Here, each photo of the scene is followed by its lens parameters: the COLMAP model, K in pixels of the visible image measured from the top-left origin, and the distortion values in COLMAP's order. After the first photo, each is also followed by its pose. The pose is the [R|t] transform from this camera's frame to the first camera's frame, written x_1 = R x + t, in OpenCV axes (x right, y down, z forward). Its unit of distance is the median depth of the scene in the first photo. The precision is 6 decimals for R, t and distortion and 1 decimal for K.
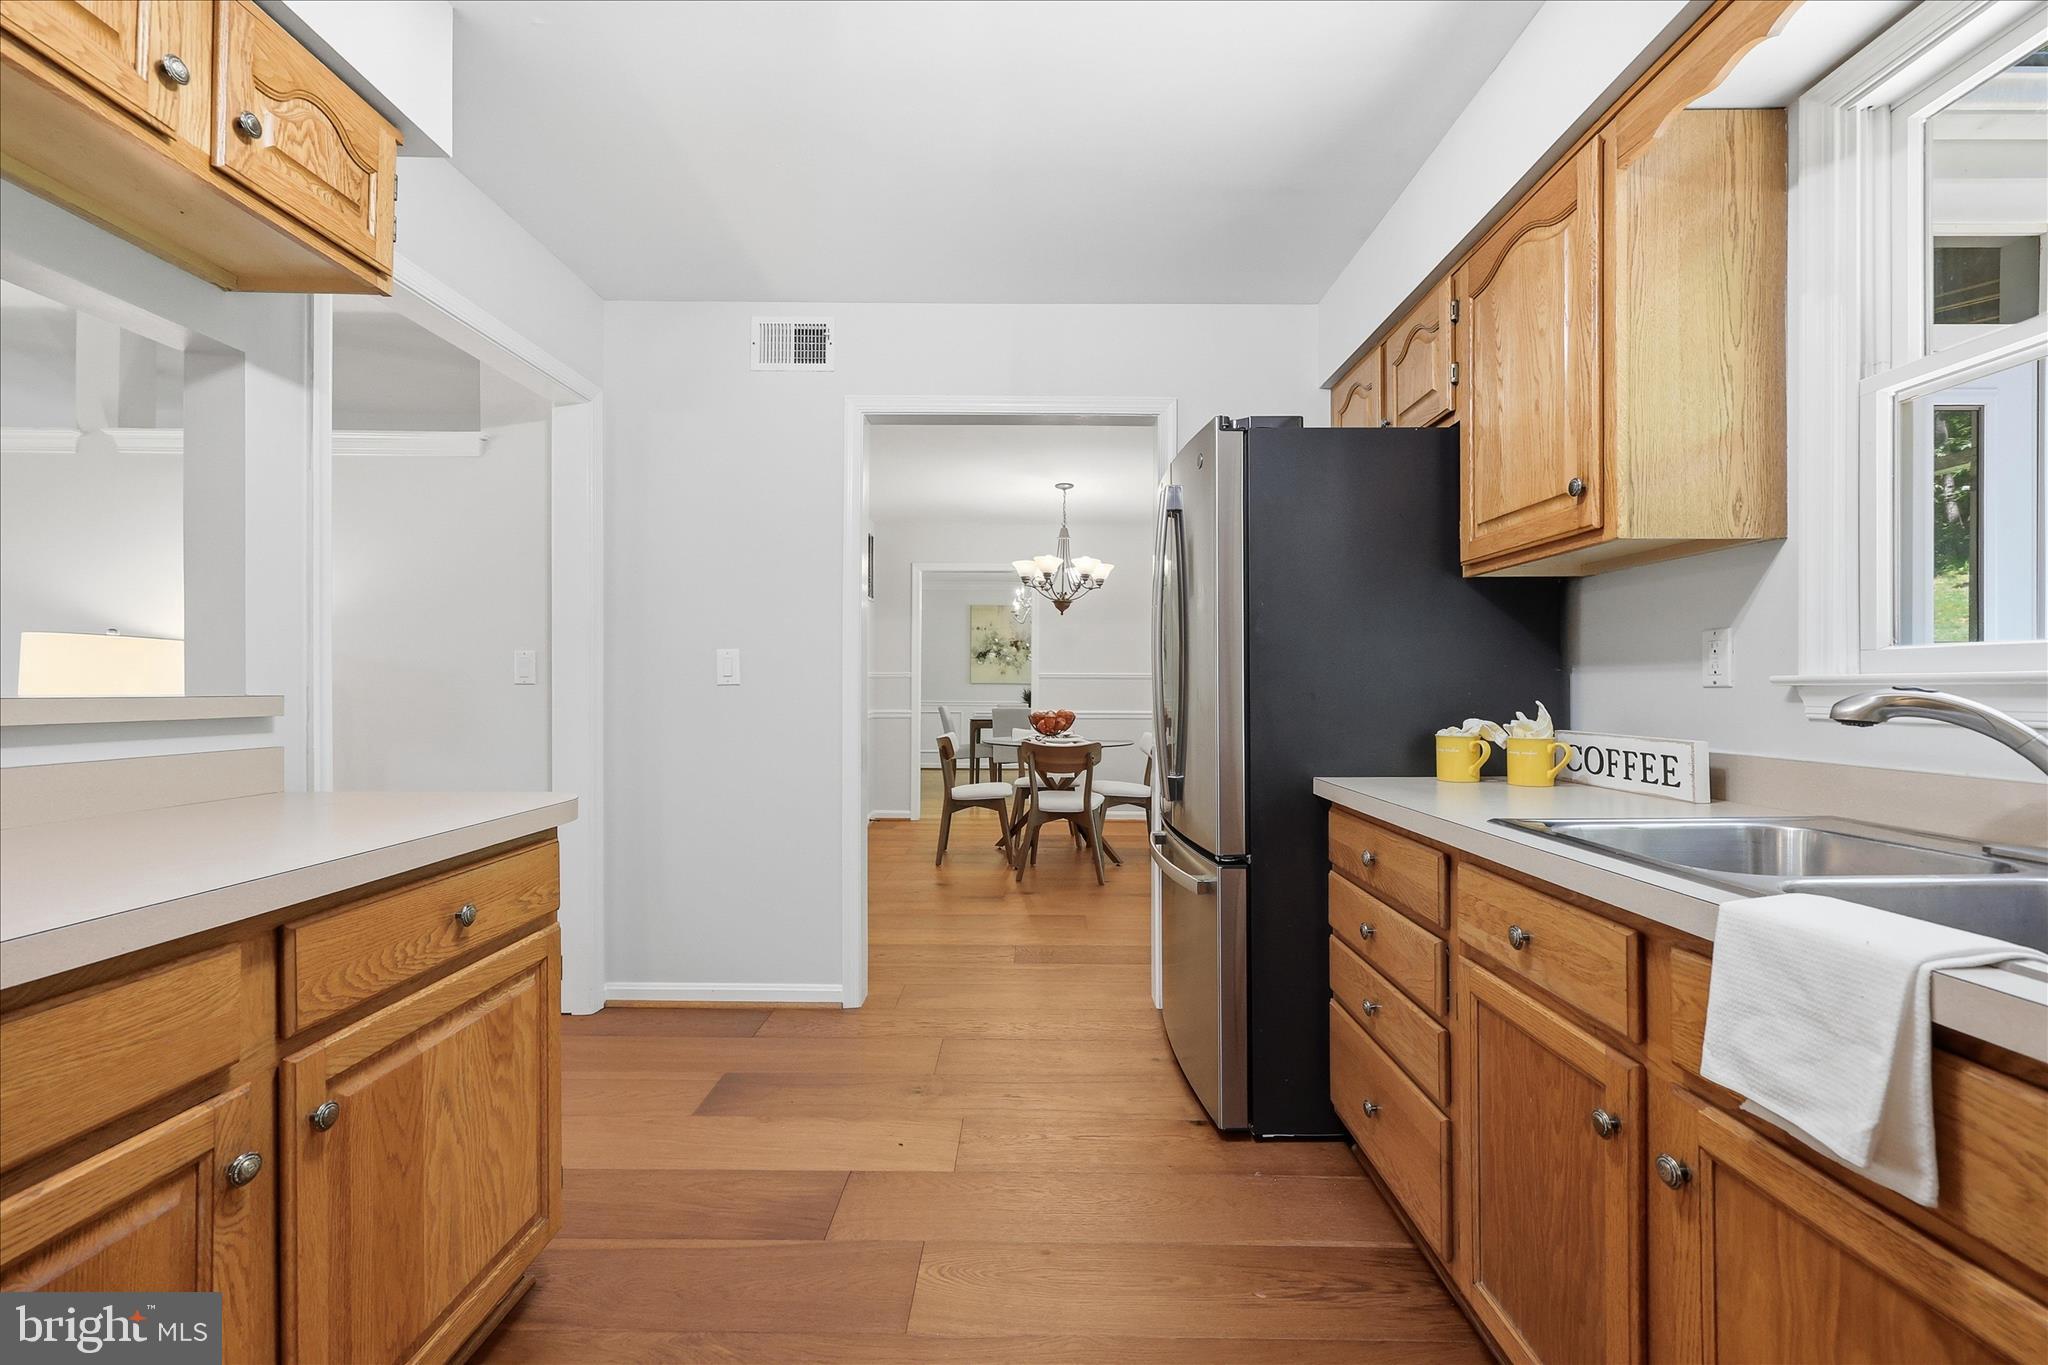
lens RADIAL K [[842.4, 0, 1018.8], [0, 842.4, 687.5], [0, 0, 1]] dist [0.000469, -0.000020]
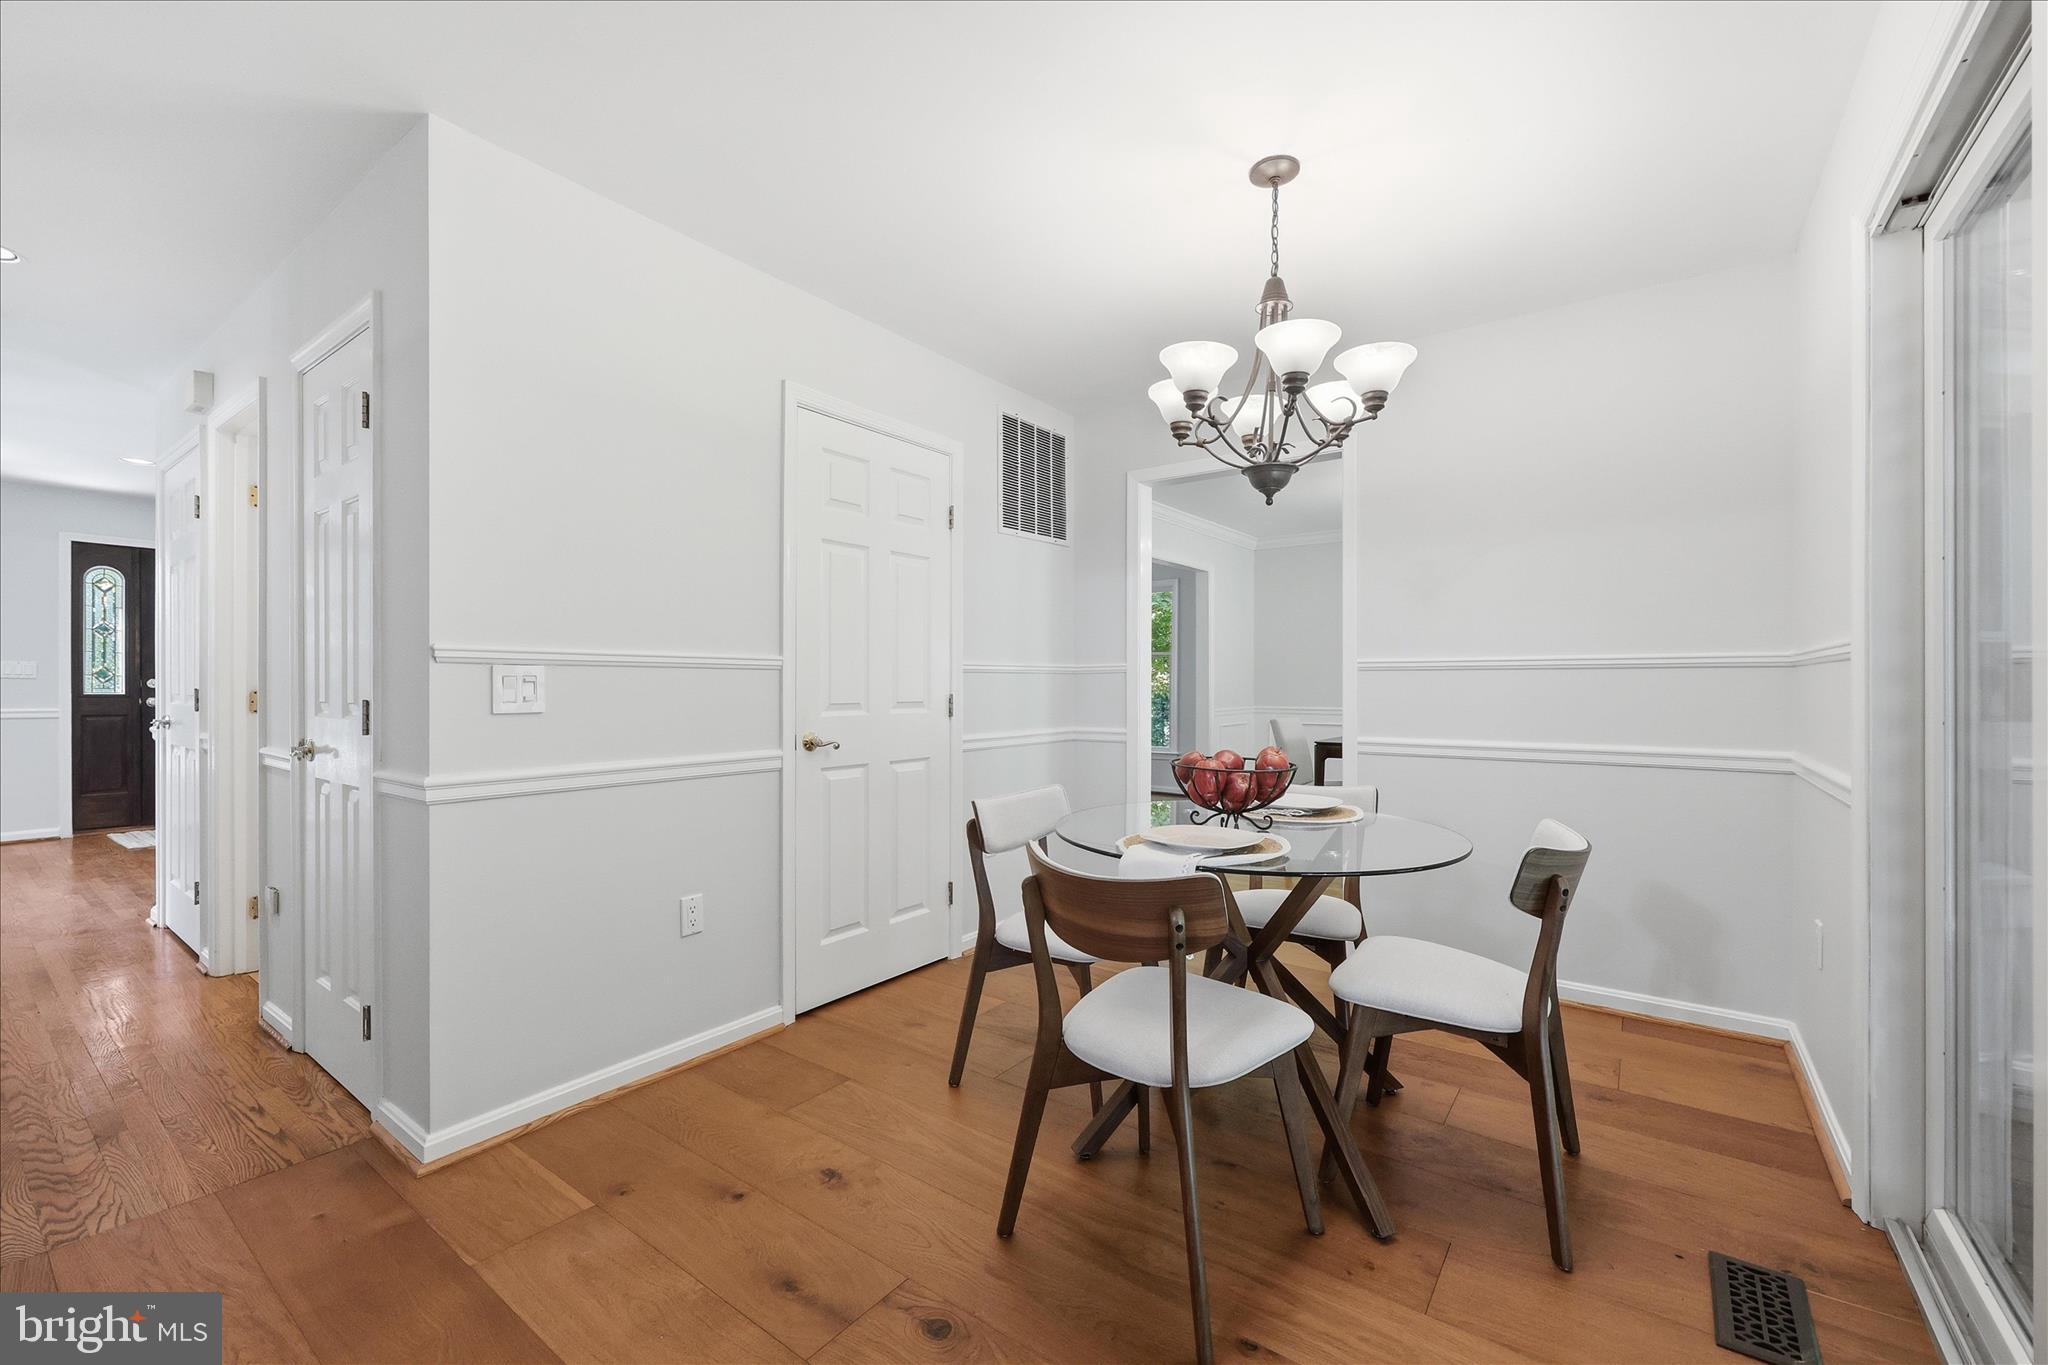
lens RADIAL K [[842.4, 0, 1018.8], [0, 842.4, 687.5], [0, 0, 1]] dist [0.000469, -0.000020]
pose [[0.806152, -0.002673, -0.591703, 0.186391], [0.003171, 0.999995, -0.000196, -0.002025], [0.591700, -0.001718, 0.806156, 0.611105]]
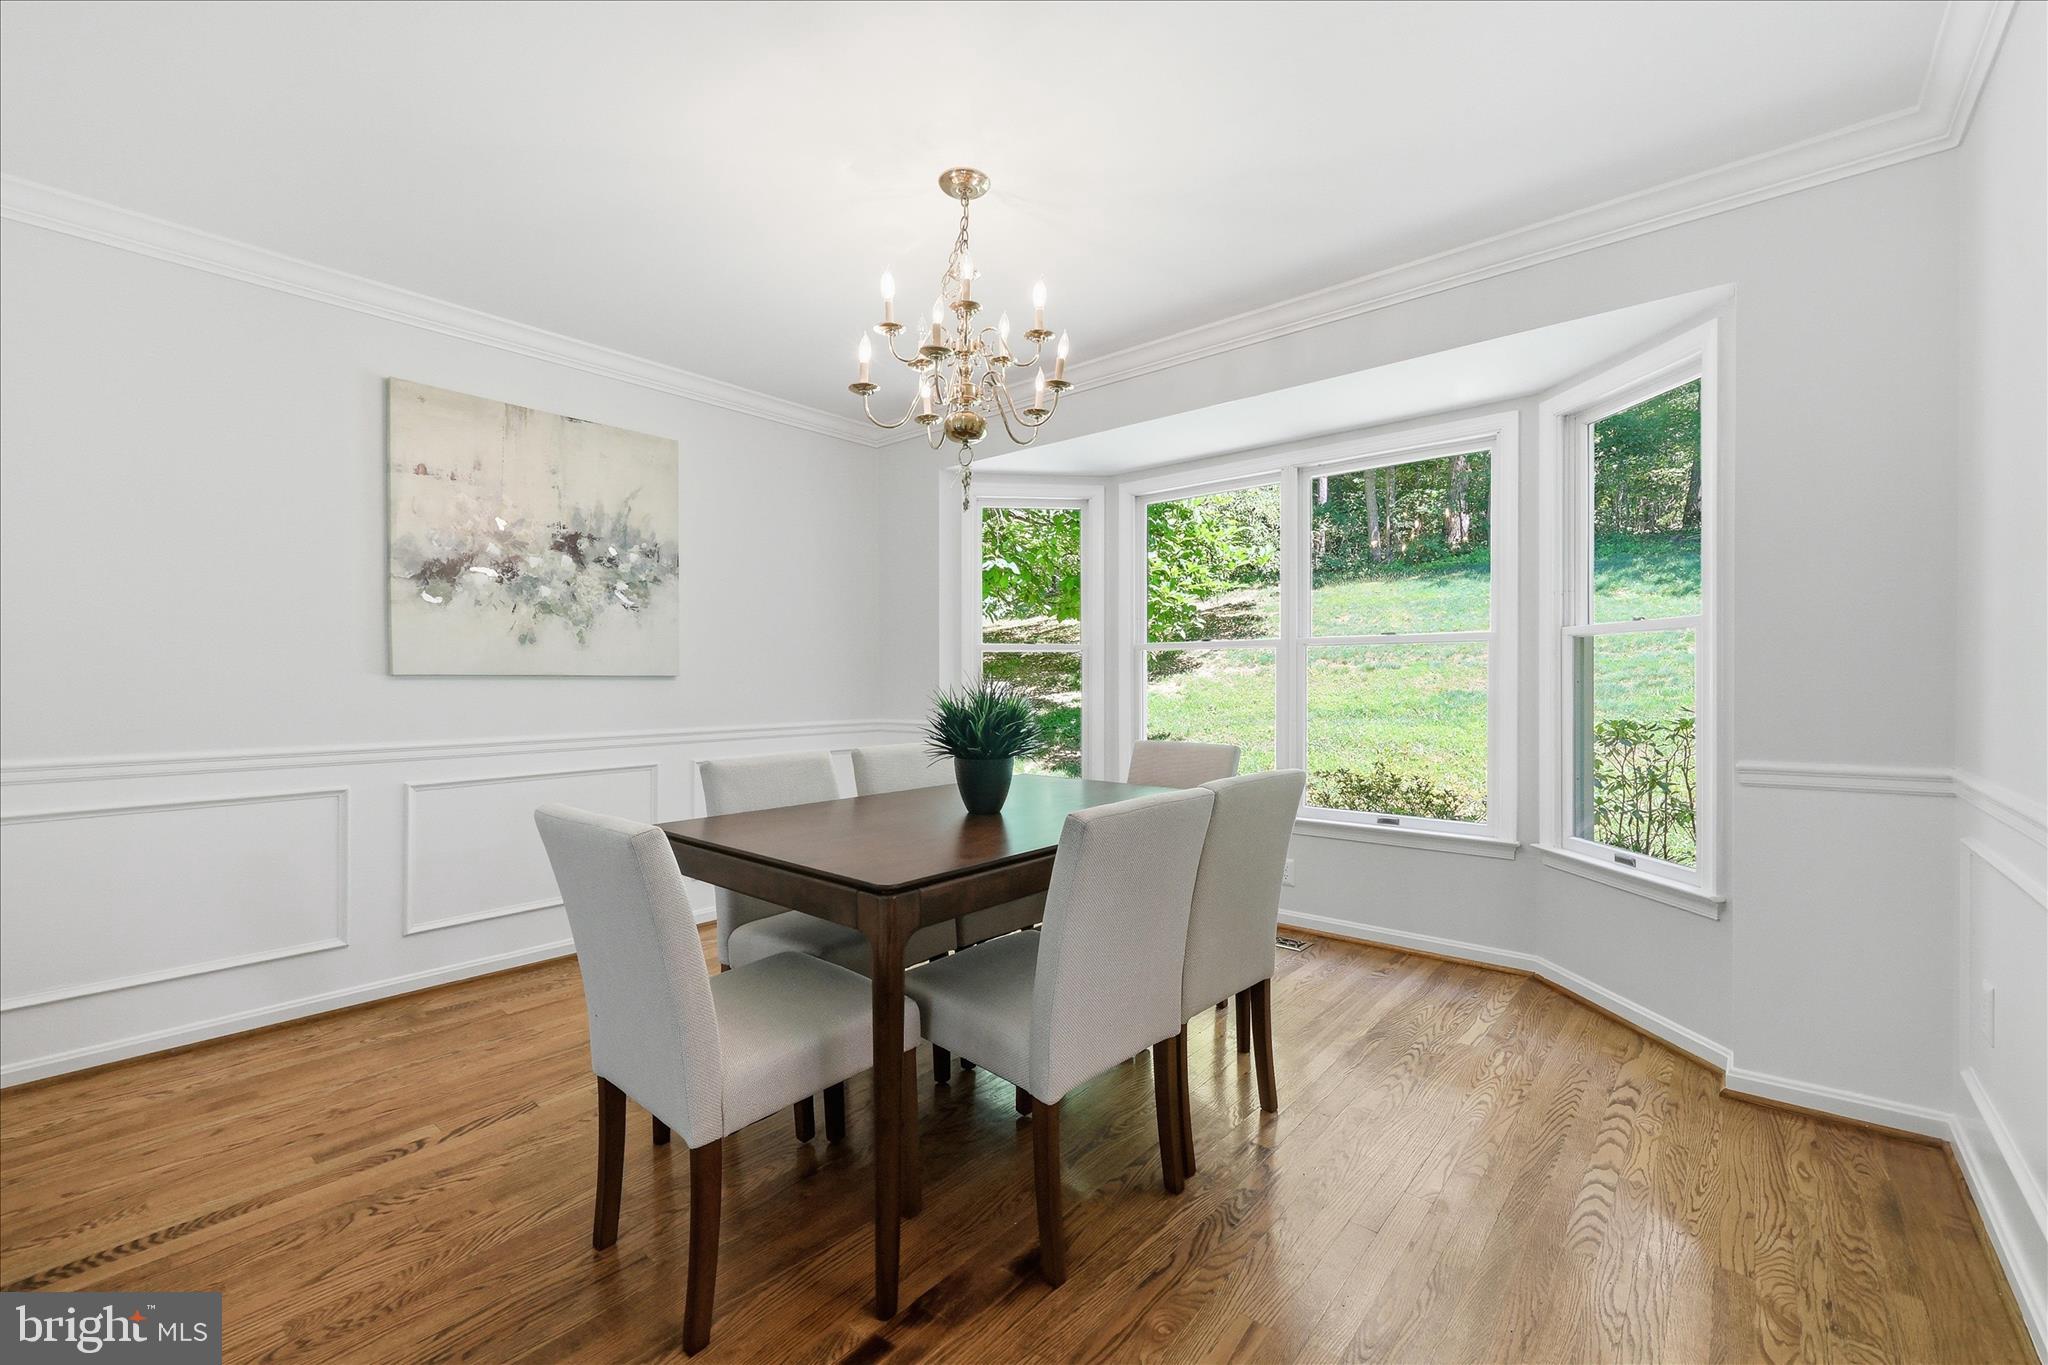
lens RADIAL K [[837.1, 0, 1024.0], [0, 837.1, 682.5], [0, 0, 1]] dist [0.000054, -0.000264]
pose [[0.644532, -0.008830, 0.764526, -0.254876], [0.004056, 0.999959, 0.008131, -0.007985], [-0.764566, -0.002140, 0.644542, 1.354159]]
